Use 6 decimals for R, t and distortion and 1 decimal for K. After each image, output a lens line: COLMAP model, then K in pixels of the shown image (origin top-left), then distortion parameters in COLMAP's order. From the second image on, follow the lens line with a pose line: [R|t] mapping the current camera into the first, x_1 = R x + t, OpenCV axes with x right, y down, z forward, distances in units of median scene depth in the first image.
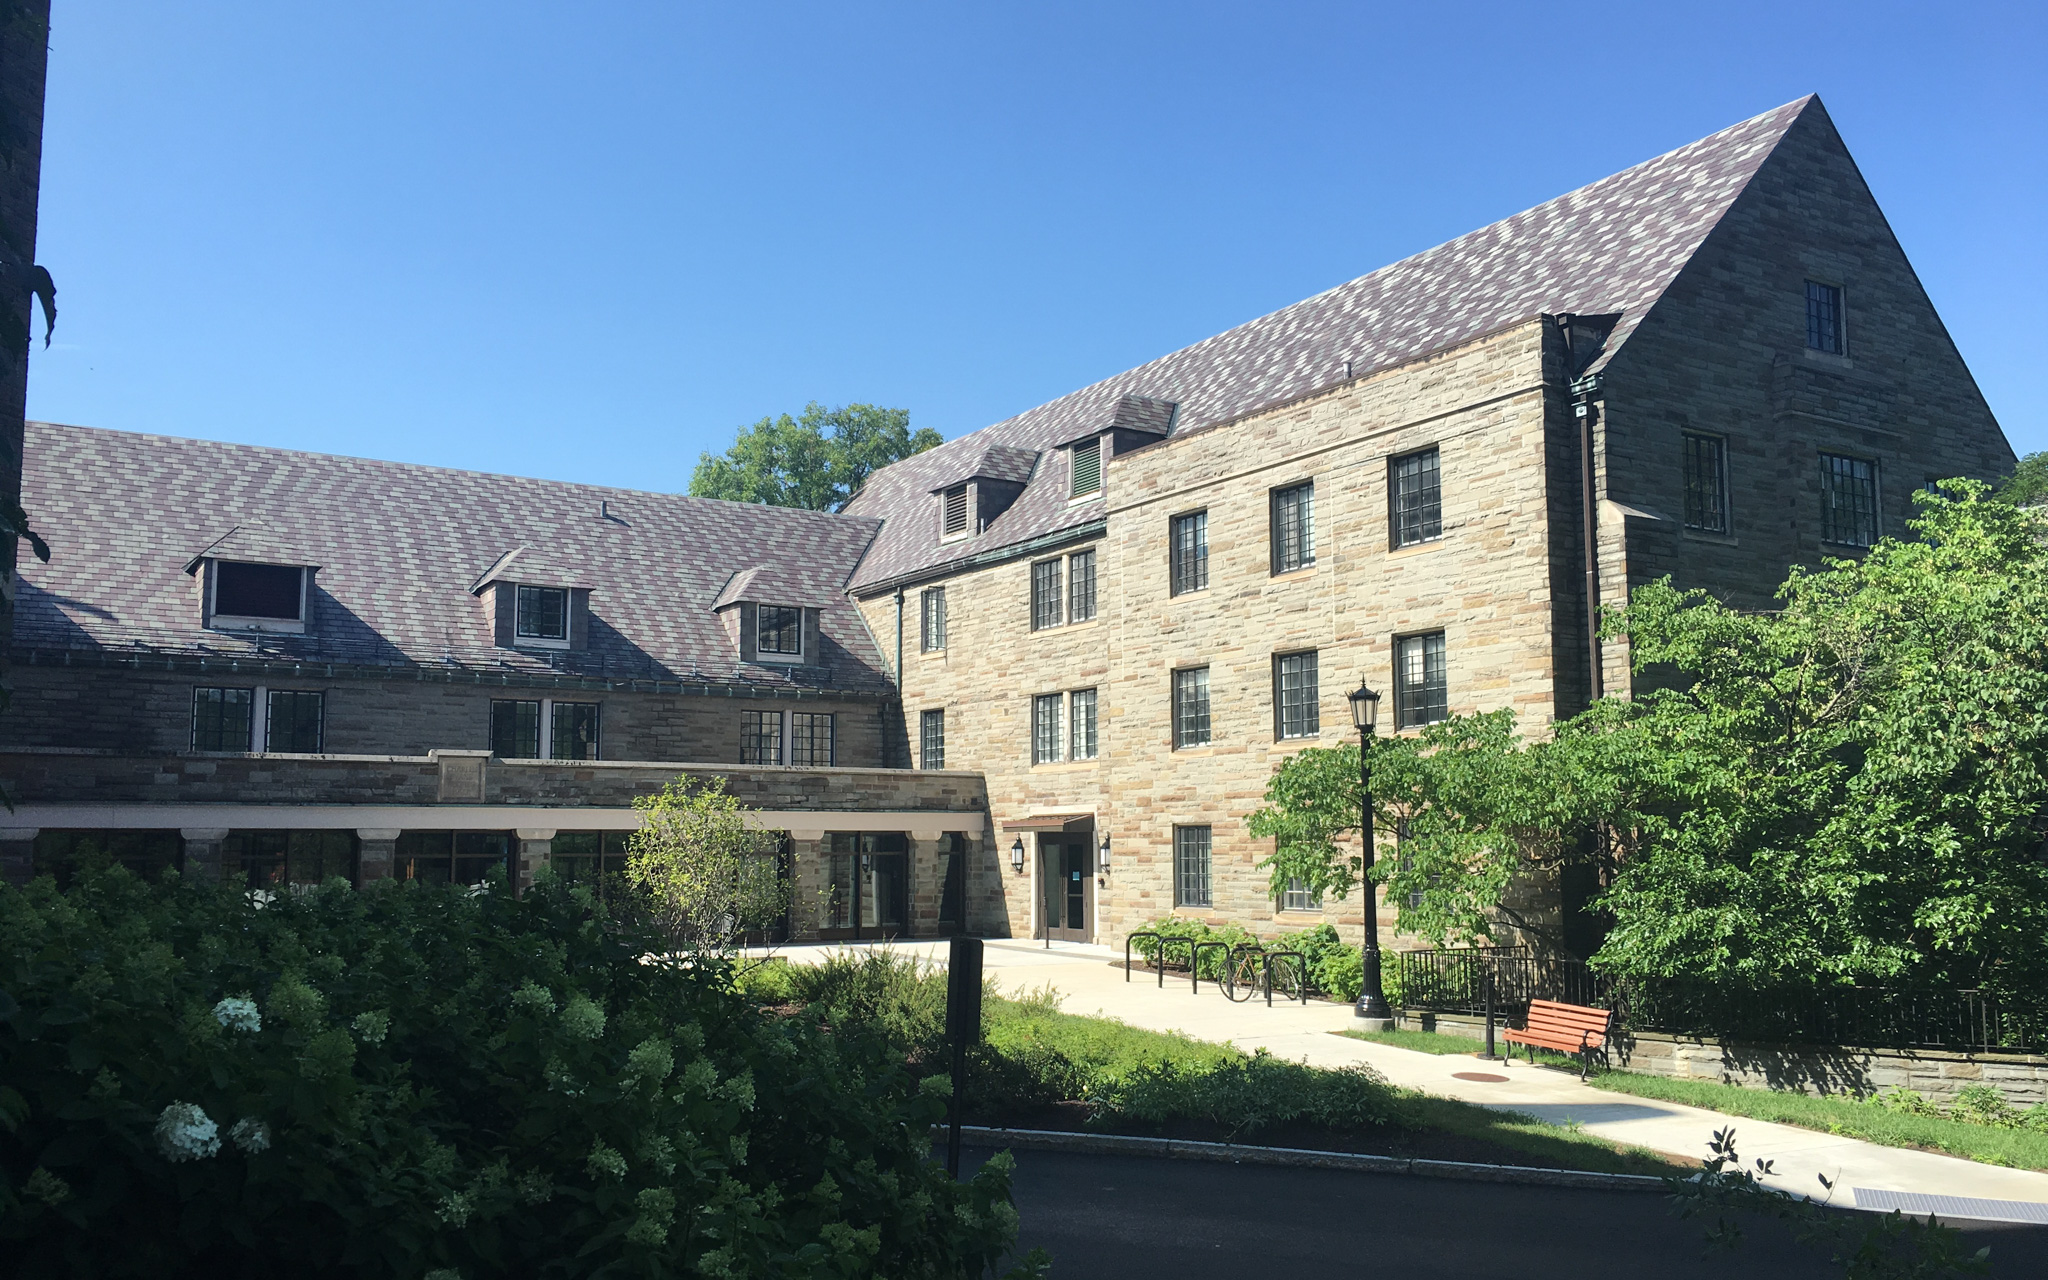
lens RADIAL K [[1755.1, 0, 1025.9], [0, 1755.1, 576.8], [0, 0, 1]] dist [0.051593, -0.004530]
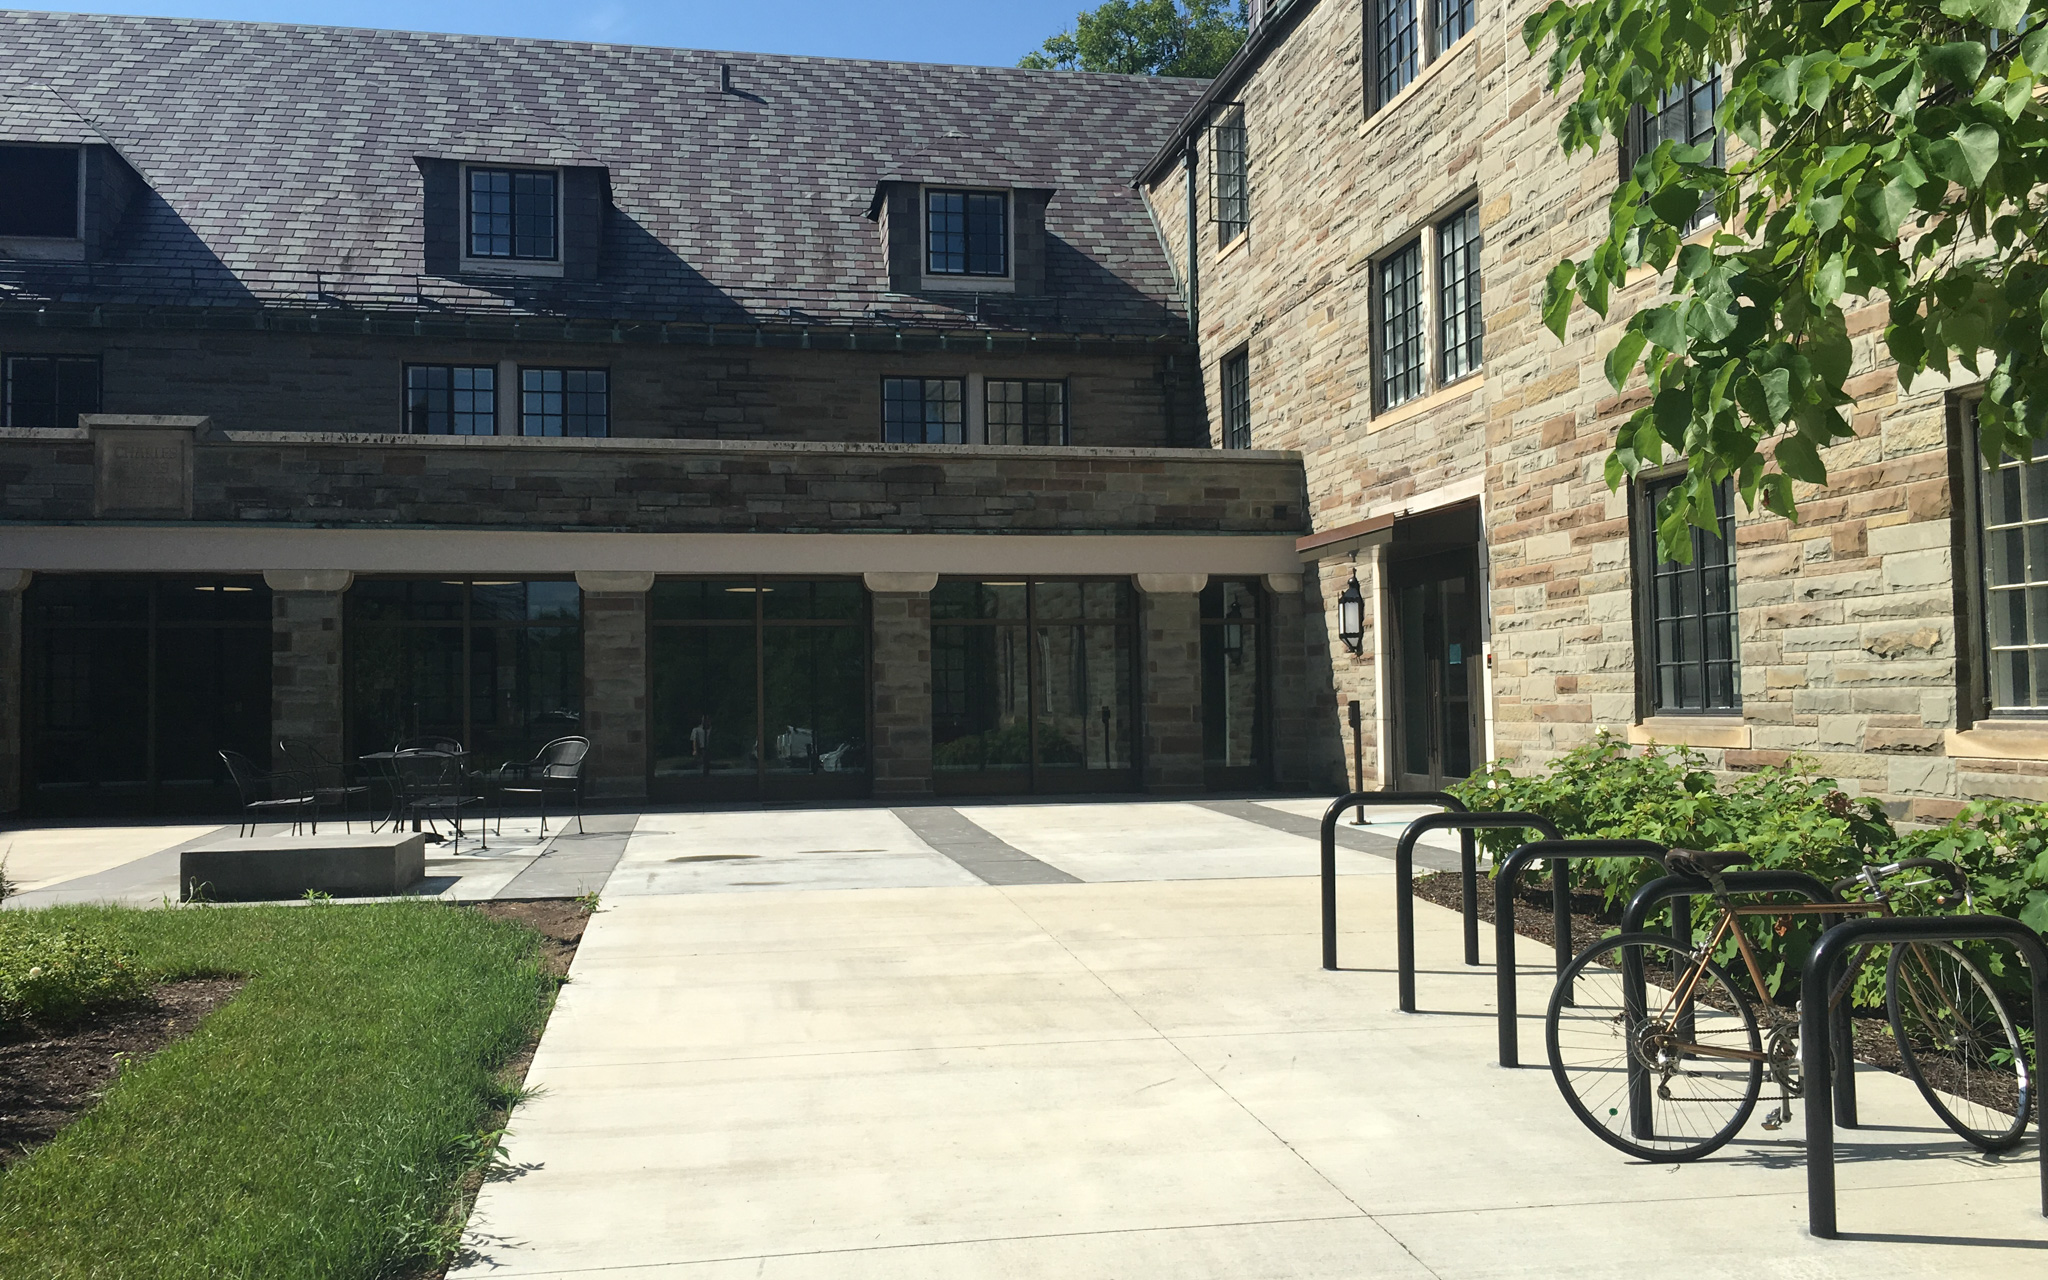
lens RADIAL K [[1755.1, 0, 1025.9], [0, 1755.1, 576.8], [0, 0, 1]] dist [0.051593, -0.004530]
pose [[0.923593, -0.035471, -0.381729, 0.091086], [0.068043, 0.995069, 0.072165, 0.109617], [0.377287, -0.092625, 0.921453, 0.550181]]
